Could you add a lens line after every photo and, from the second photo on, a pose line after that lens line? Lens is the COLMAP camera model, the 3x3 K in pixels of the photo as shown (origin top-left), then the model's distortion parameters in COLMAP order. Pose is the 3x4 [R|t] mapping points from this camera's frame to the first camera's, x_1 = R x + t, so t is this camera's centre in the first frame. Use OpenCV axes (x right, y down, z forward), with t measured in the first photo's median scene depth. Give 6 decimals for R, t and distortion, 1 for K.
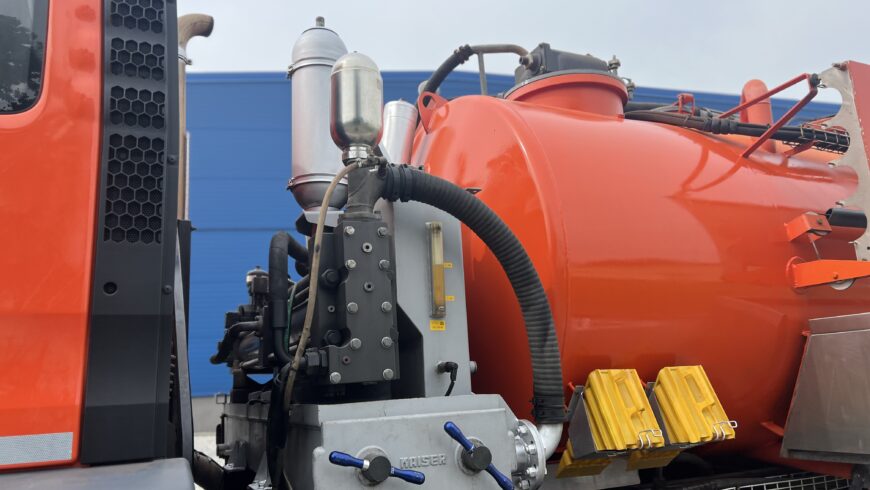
lens RADIAL K [[650.9, 0, 435.0], [0, 650.9, 245.0], [0, 0, 1]] dist [0.012280, -0.001427]
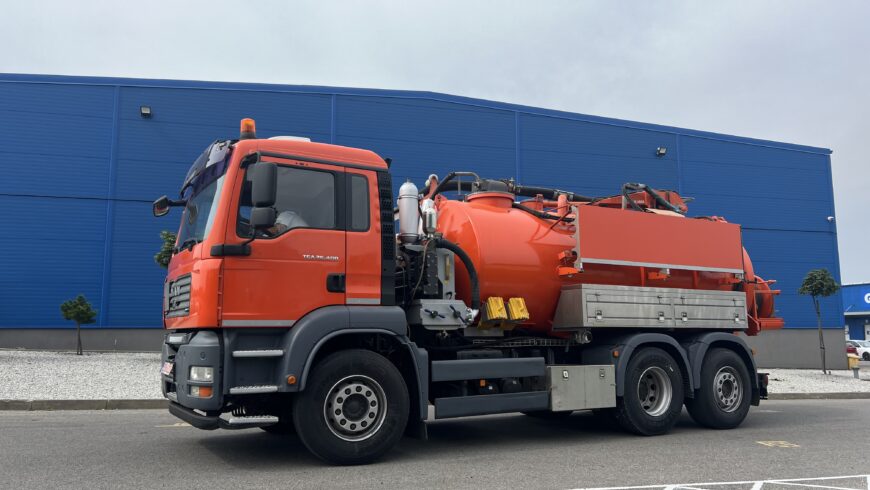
lens RADIAL K [[650.9, 0, 435.0], [0, 650.9, 245.0], [0, 0, 1]] dist [0.012280, -0.001427]
pose [[0.994934, 0.053348, 0.085205, -0.389516], [-0.058183, 0.996772, 0.055313, -0.283803], [-0.081979, -0.059991, 0.994827, -2.648171]]
